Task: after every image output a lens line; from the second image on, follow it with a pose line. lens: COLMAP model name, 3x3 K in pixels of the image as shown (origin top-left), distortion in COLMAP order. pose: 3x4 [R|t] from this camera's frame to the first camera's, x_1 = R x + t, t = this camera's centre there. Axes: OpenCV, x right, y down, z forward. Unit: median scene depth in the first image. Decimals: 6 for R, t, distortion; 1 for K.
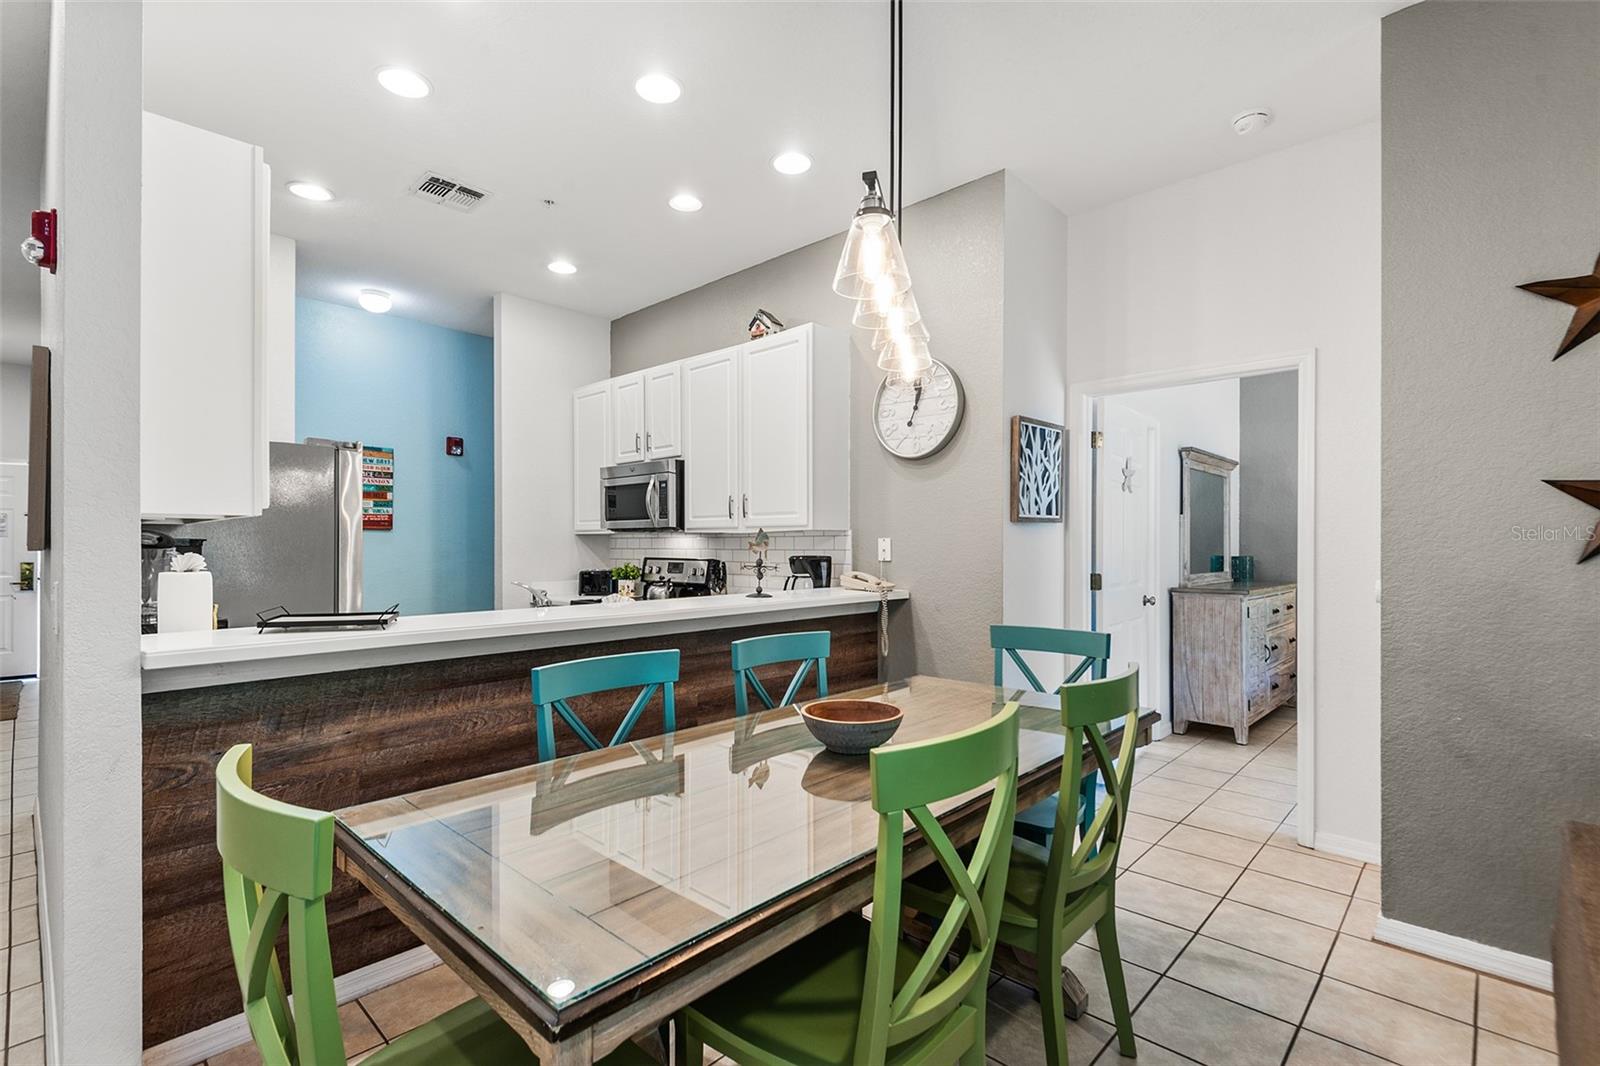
lens RADIAL K [[739.1, 0, 795.1], [0, 739.1, 540.9], [0, 0, 1]] dist [0.003654, -0.003976]
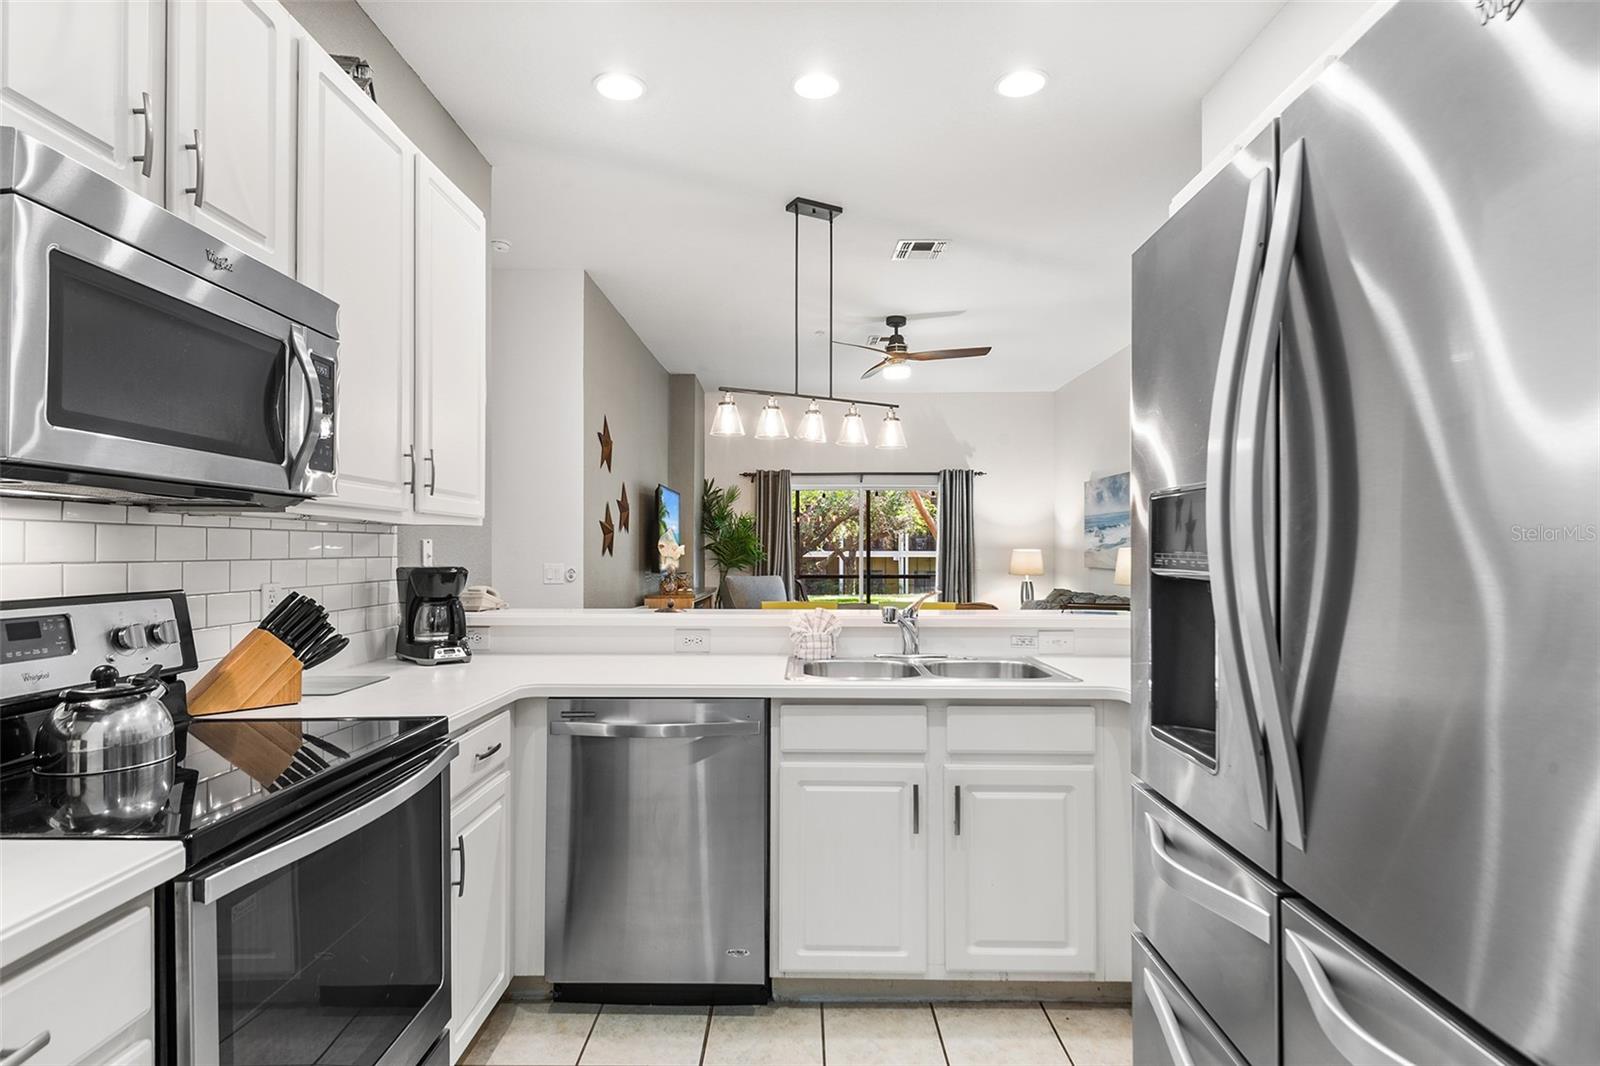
lens RADIAL K [[834.3, 0, 796.8], [0, 834.3, 544.8], [0, 0, 1]] dist [0.030584, -0.021851]
pose [[-0.679160, 0.000260, 0.733990, -0.712655], [-0.010375, 0.999897, -0.009954, 0.005545], [-0.733917, -0.014375, -0.679087, 1.295058]]
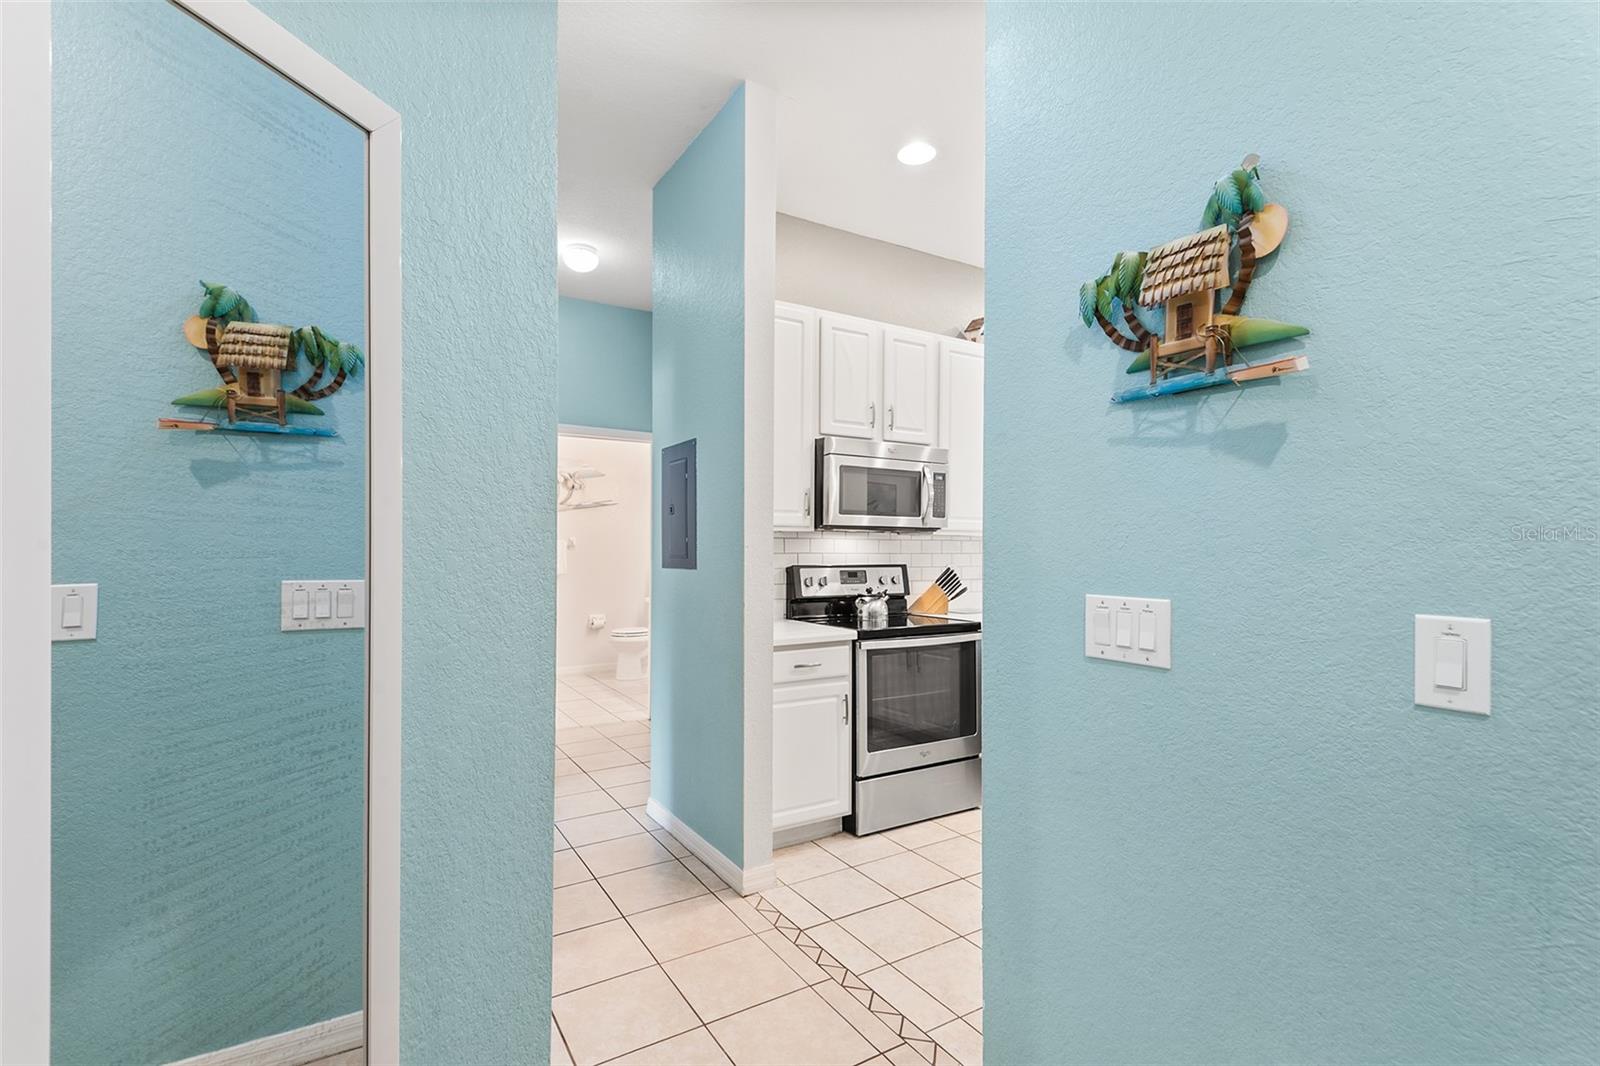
lens RADIAL K [[739.1, 0, 788.4], [0, 739.1, 543.8], [0, 0, 1]] dist [0.003654, -0.003976]
pose [[0.263211, 0.002127, 0.964736, -1.216754], [-0.014840, 0.999888, 0.001844, 0.000130], [-0.964624, -0.014802, 0.263213, 1.110453]]
